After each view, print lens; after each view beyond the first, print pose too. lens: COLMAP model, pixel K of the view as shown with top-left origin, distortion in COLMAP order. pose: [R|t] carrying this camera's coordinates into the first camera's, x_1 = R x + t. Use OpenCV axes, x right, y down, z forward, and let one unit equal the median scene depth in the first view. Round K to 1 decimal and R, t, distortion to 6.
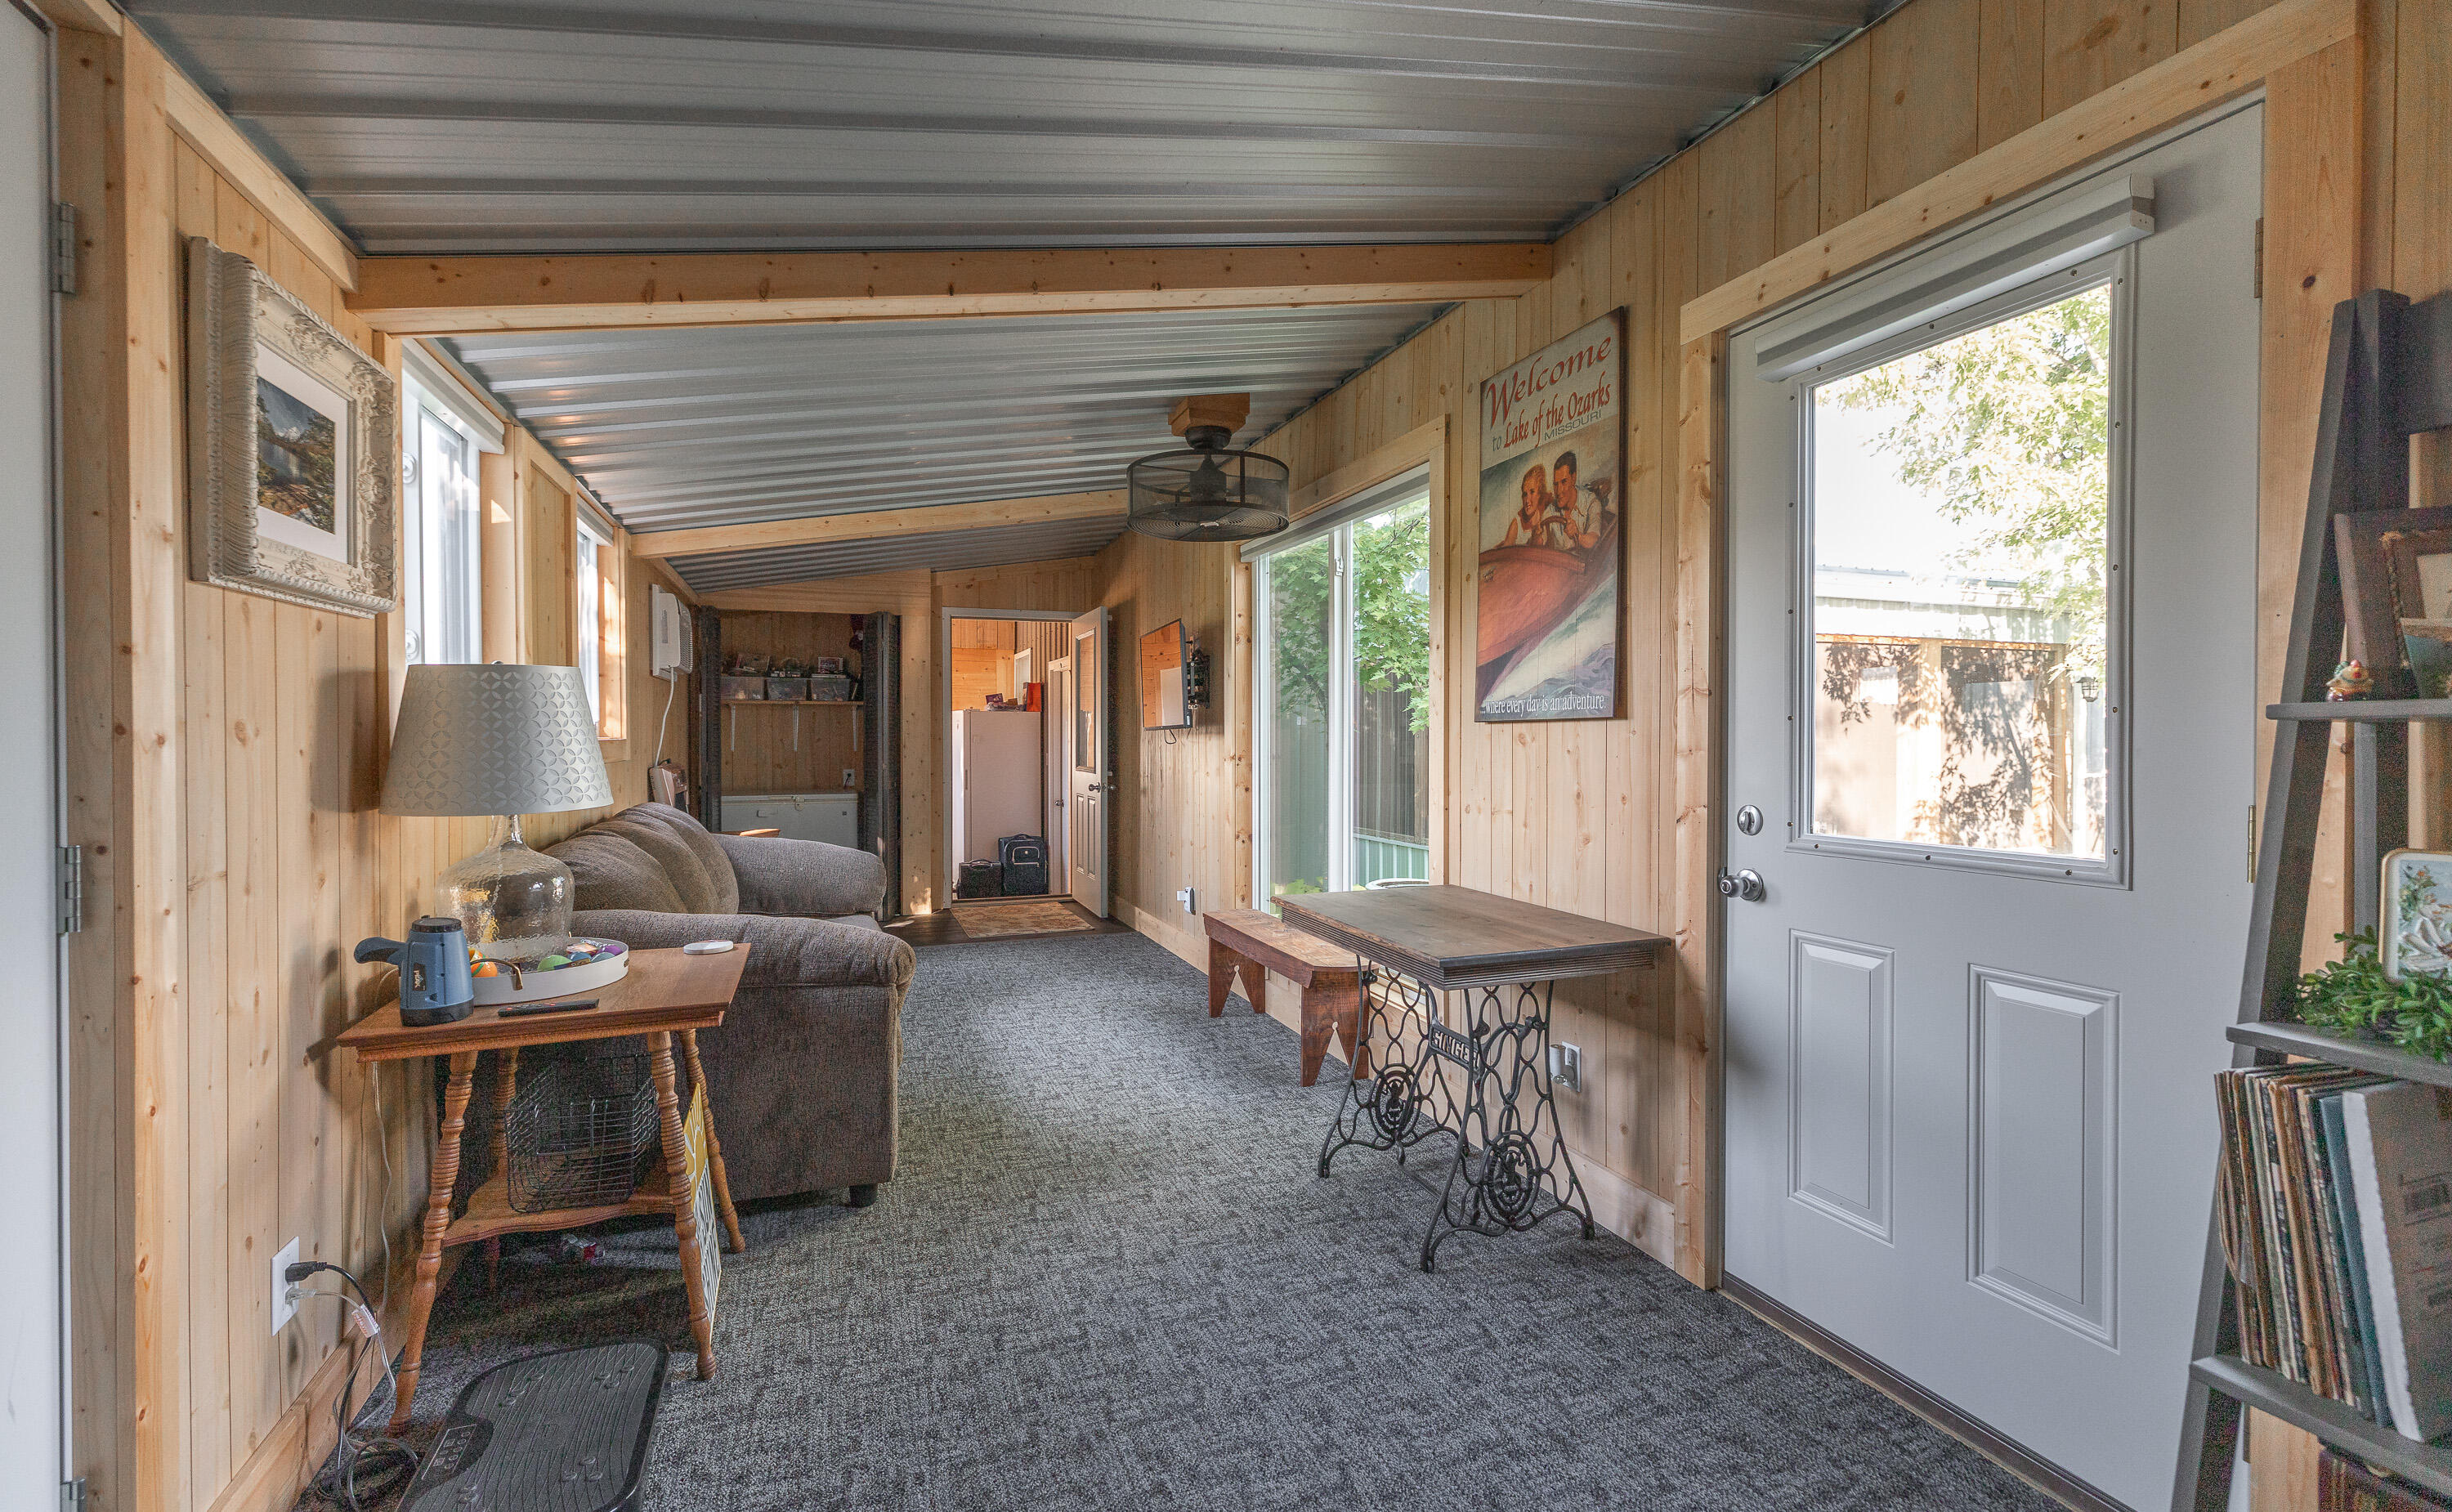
lens RADIAL K [[1052.7, 0, 1226.0], [0, 1052.7, 756.0], [0, 0, 1]] dist [-0.000287, 0.000045]
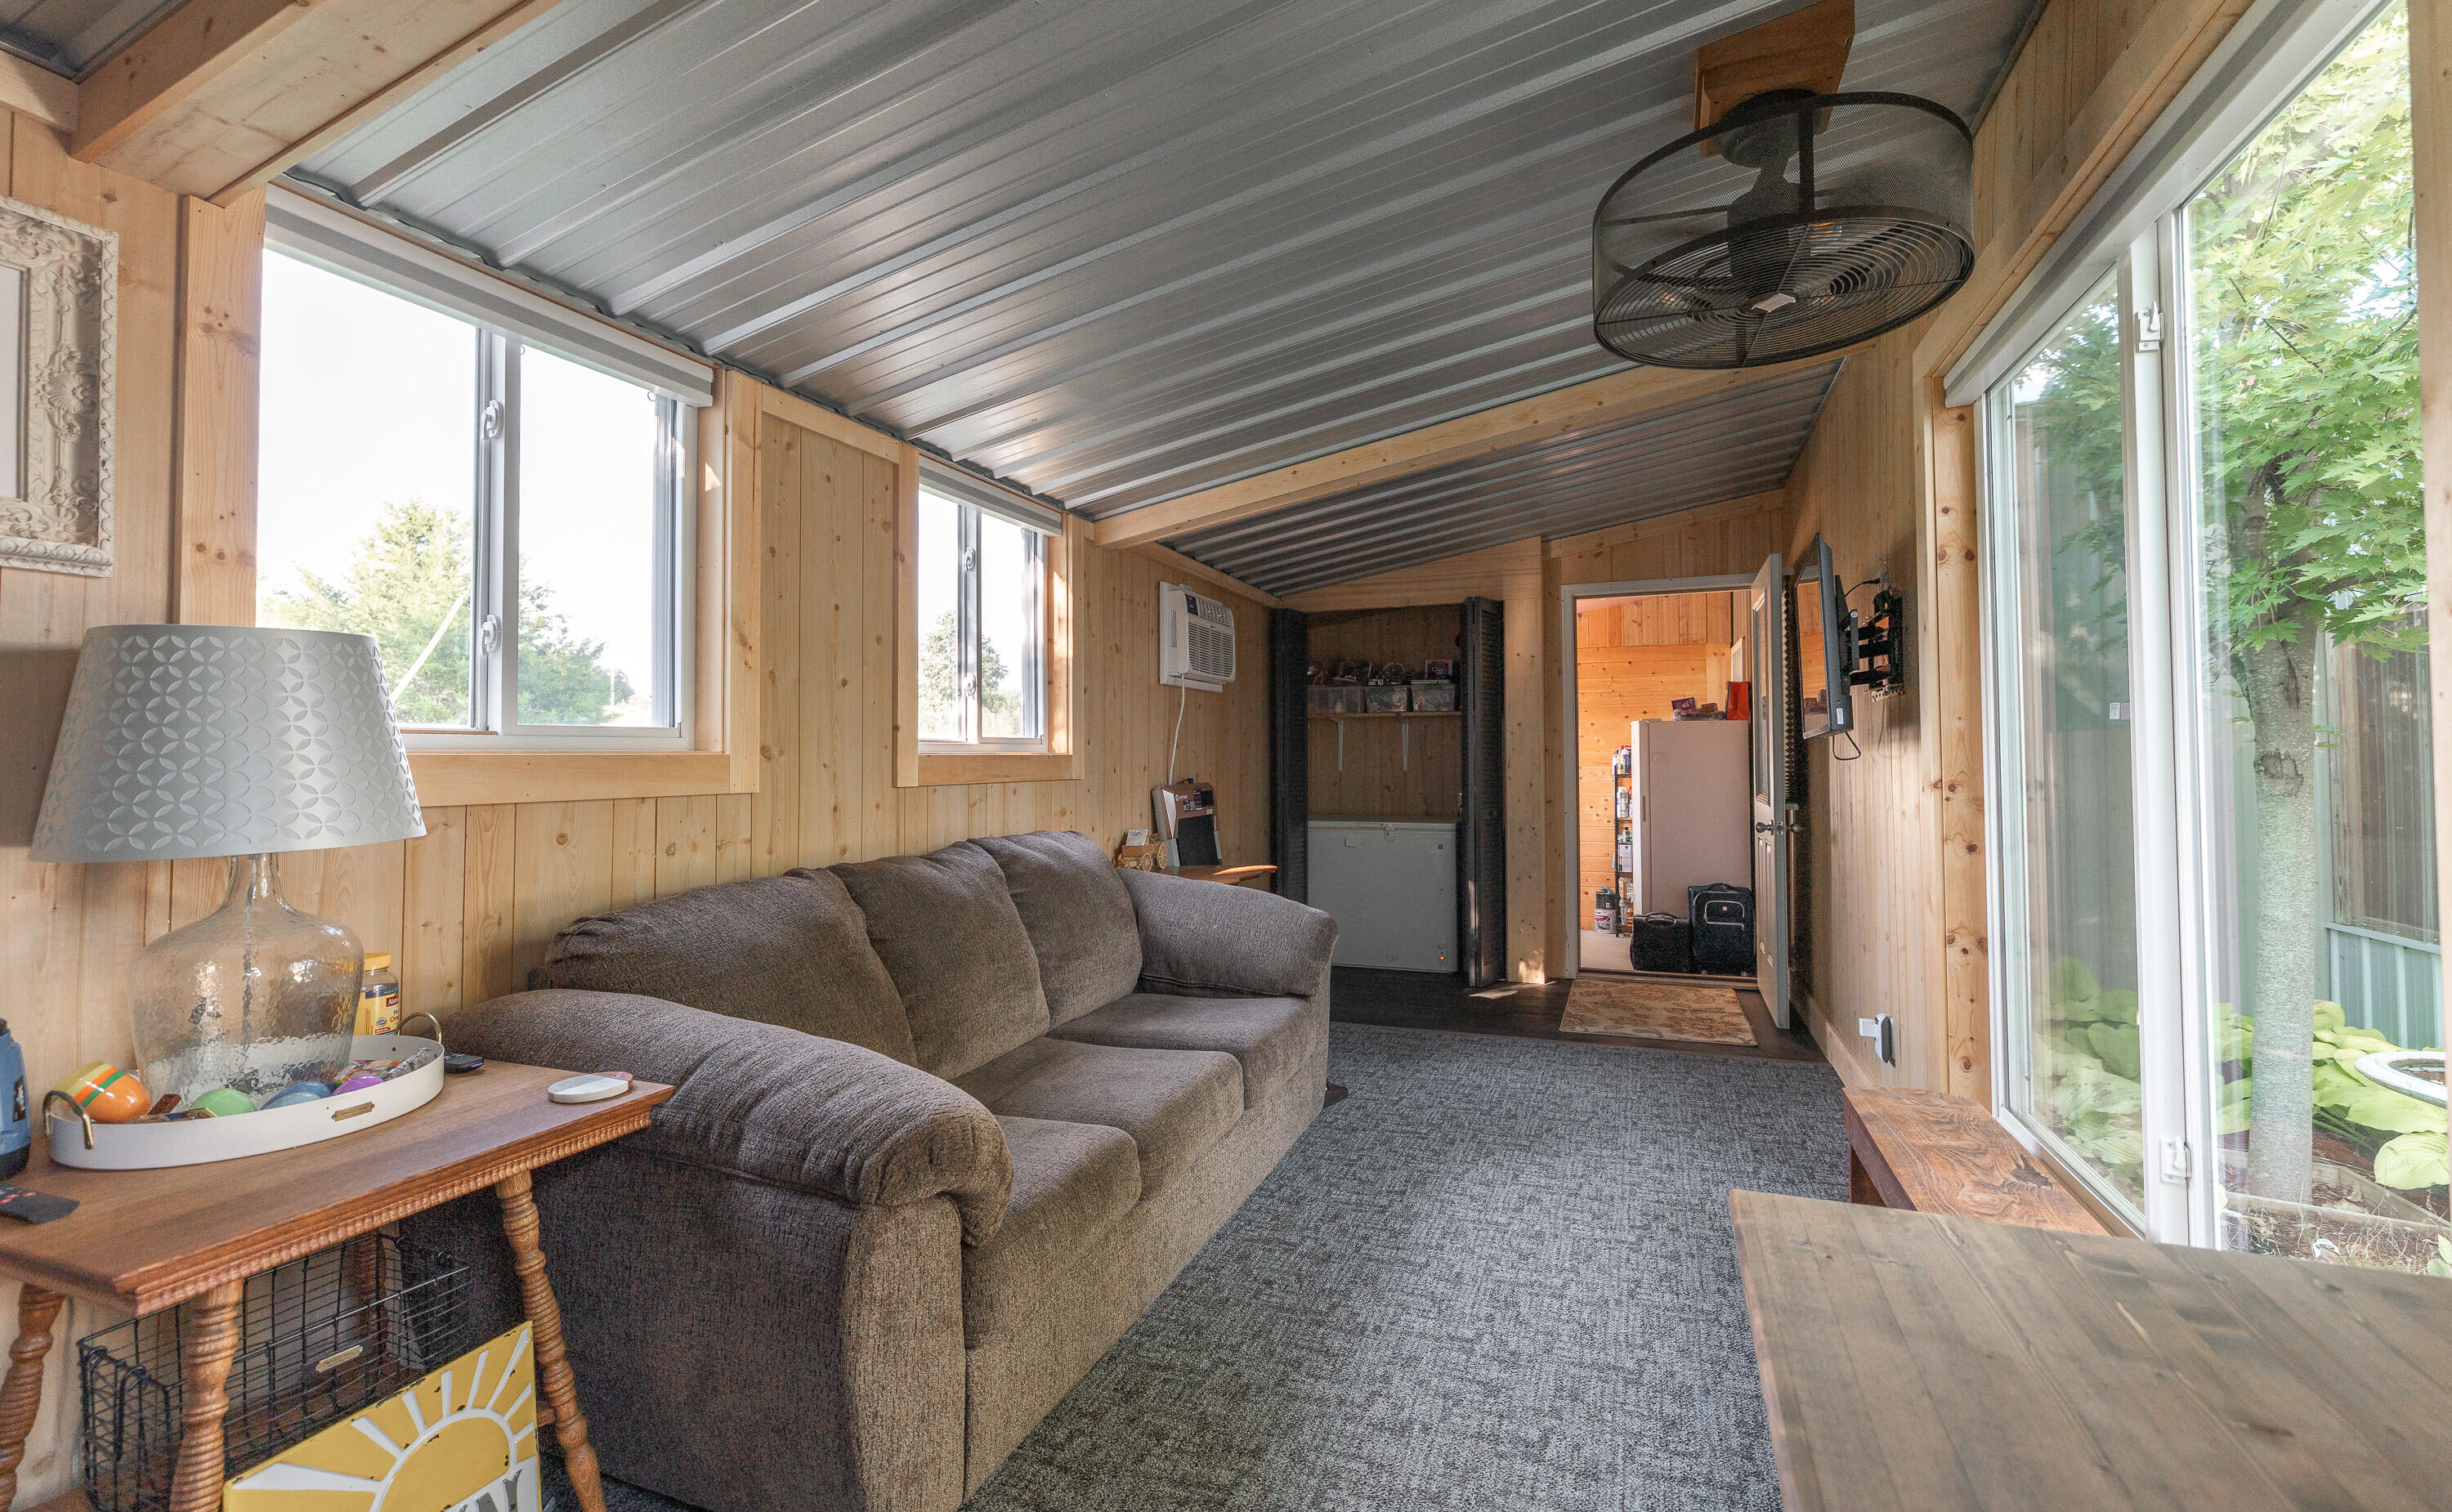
lens RADIAL K [[1060.4, 0, 1224.8], [0, 1060.4, 729.5], [0, 0, 1]] dist [-0.001488, 0.000034]
pose [[0.745438, -0.021310, -0.666234, 0.083628], [-0.008763, 0.999089, -0.041762, -0.000842], [0.666517, 0.036969, 0.744572, 0.339236]]
